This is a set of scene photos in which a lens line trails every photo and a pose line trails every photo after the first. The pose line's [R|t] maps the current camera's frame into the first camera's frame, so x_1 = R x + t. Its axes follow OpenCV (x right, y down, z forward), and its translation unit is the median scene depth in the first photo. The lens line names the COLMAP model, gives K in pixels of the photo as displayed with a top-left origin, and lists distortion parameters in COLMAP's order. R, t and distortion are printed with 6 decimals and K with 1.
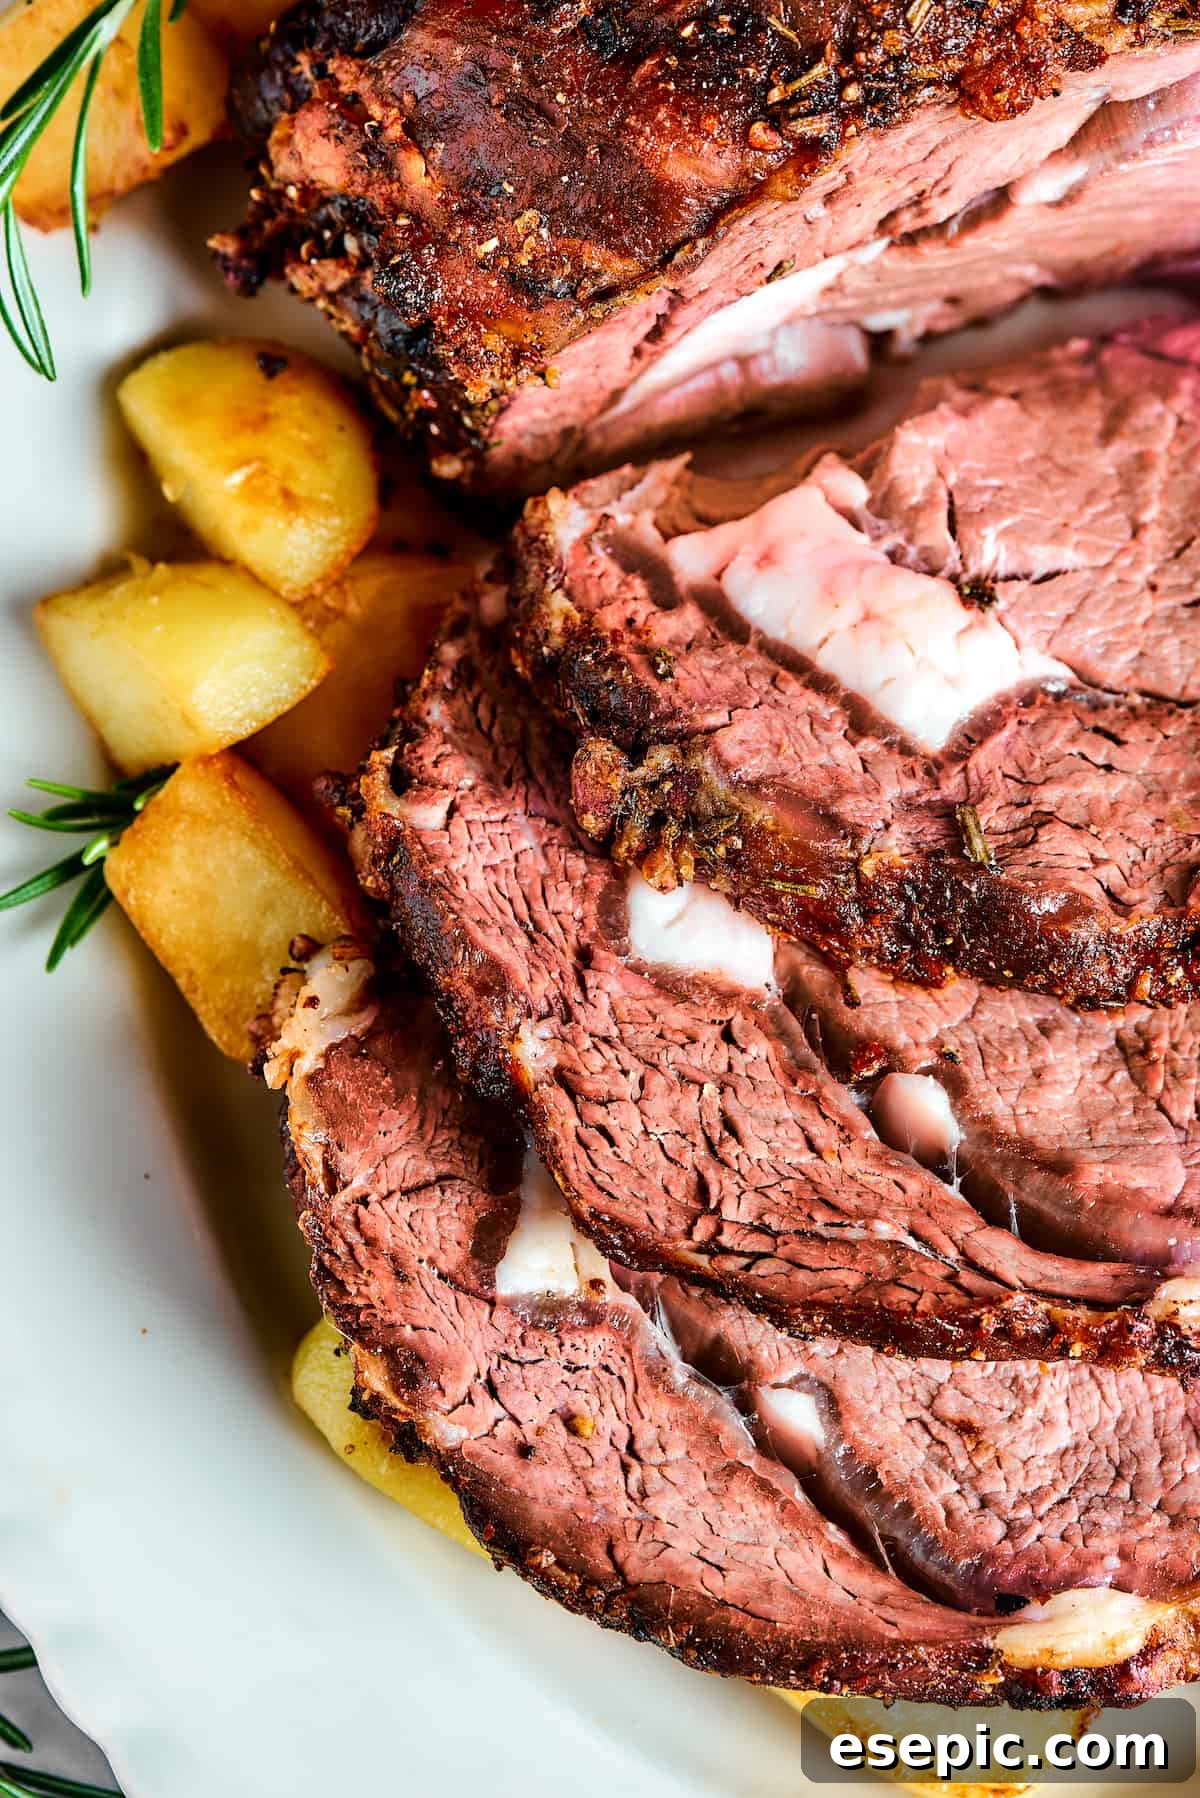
lens RADIAL K [[6516.2, 0, 600.0], [0, 6516.2, 899.0], [0, 0, 1]] dist [-0.157754, -1.390451]
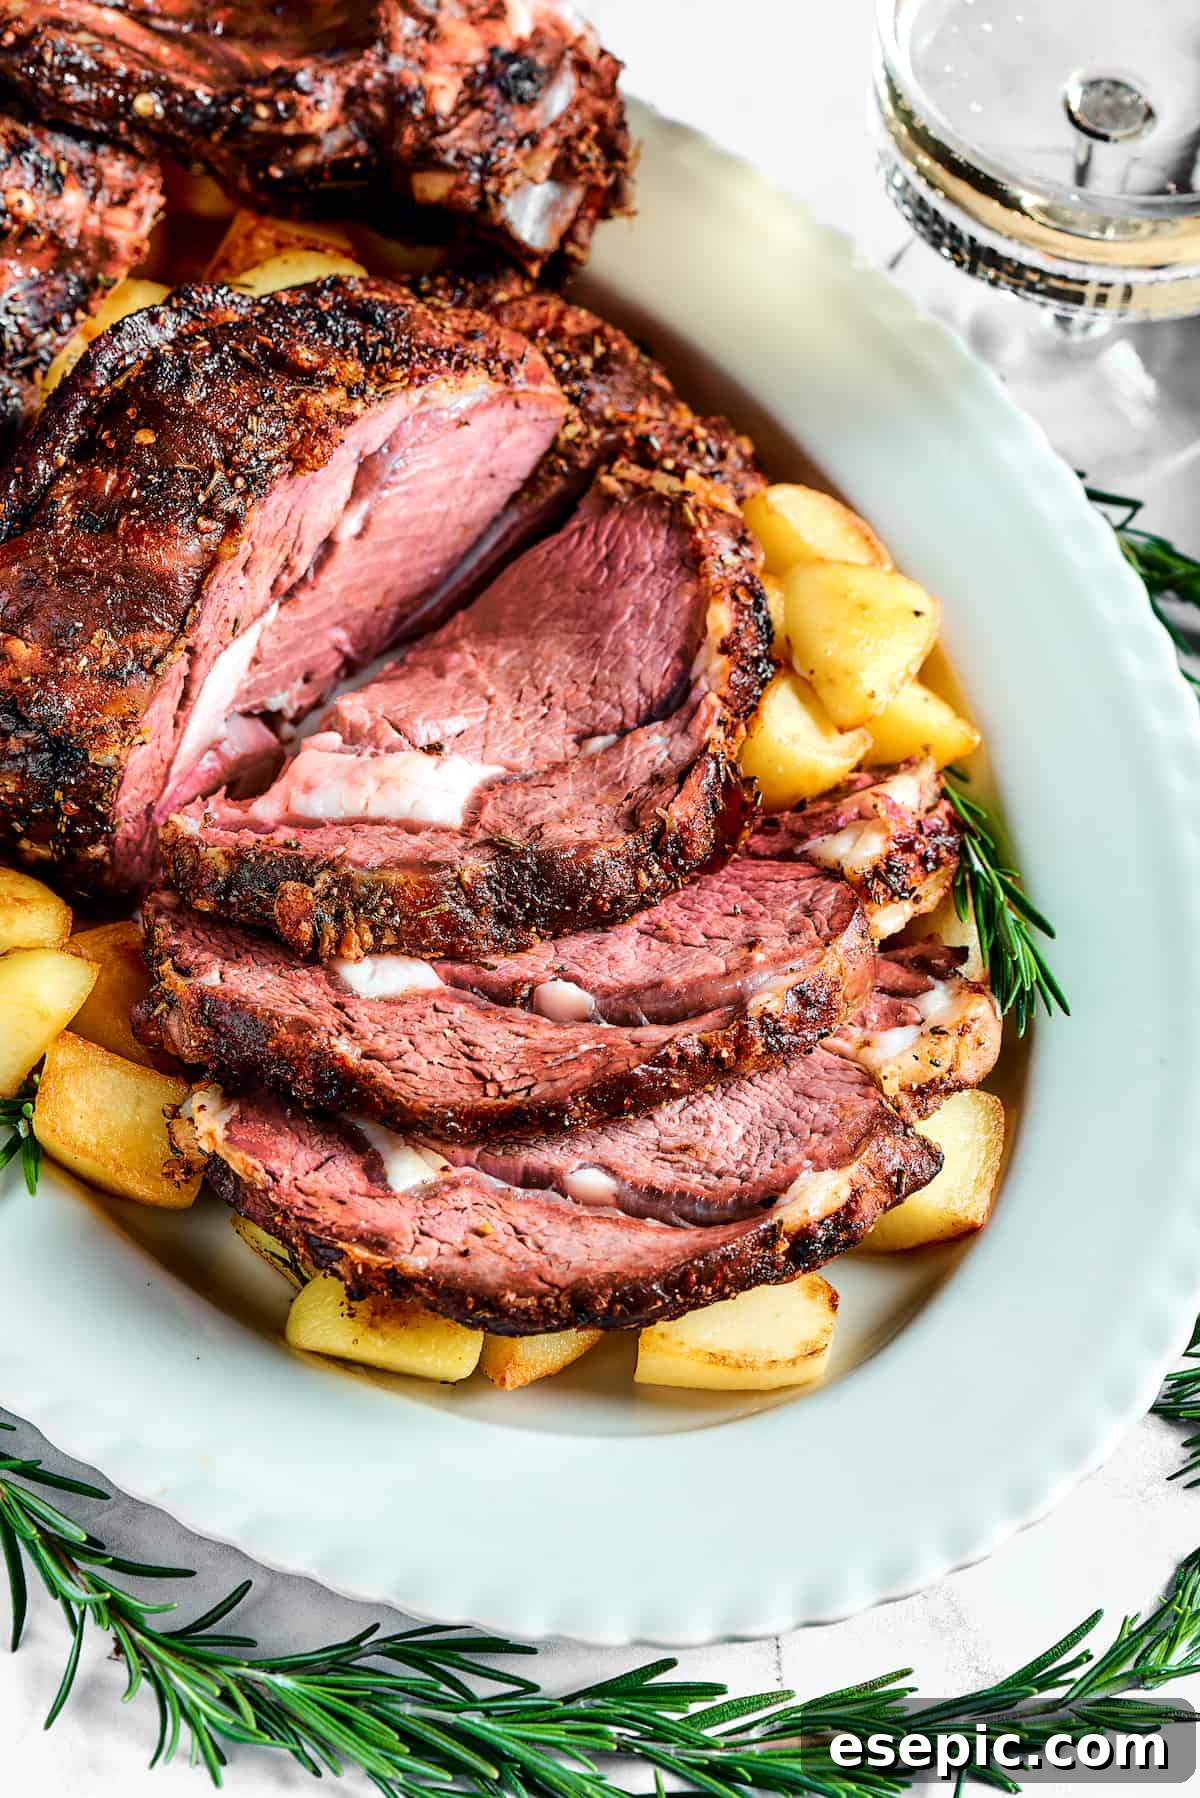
lens RADIAL K [[6516.2, 0, 600.0], [0, 6516.2, 899.0], [0, 0, 1]] dist [-0.157754, -1.390451]
pose [[0.852392, -0.399127, 0.337823, -0.485478], [0.494991, 0.824148, -0.275253, 0.466713], [-0.168555, 0.401843, 0.900062, -0.481268]]
